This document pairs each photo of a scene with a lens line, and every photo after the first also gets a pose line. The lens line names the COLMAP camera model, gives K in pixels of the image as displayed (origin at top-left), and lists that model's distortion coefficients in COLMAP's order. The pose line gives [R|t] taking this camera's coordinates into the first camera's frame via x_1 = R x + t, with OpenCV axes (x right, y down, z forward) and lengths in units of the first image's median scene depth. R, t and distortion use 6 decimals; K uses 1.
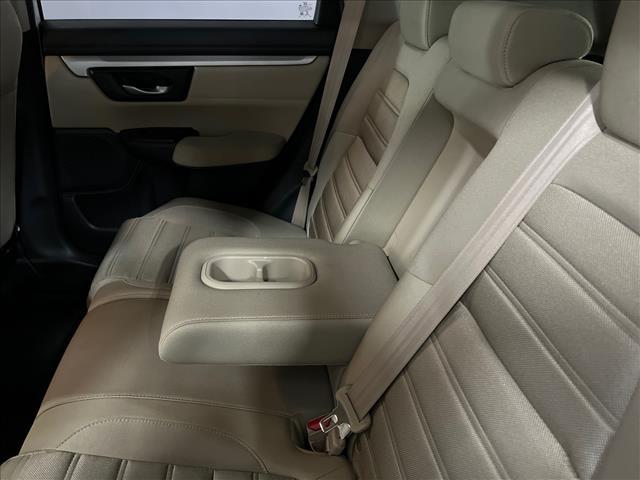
lens RADIAL K [[487.6, 0, 323.6], [0, 487.6, 239.4], [0, 0, 1]] dist [-0.002703, -0.003087]
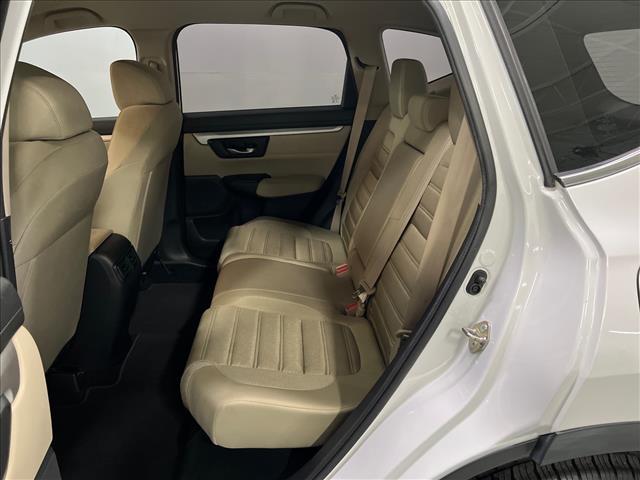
lens RADIAL K [[475.6, 0, 320.2], [0, 475.6, 251.8], [0, 0, 1]] dist [0.030611, -0.009448]
pose [[0.997220, -0.033772, -0.066425, 0.000301], [0.025877, 0.992876, -0.116309, 0.230043], [0.069880, 0.114267, 0.990989, -0.551027]]
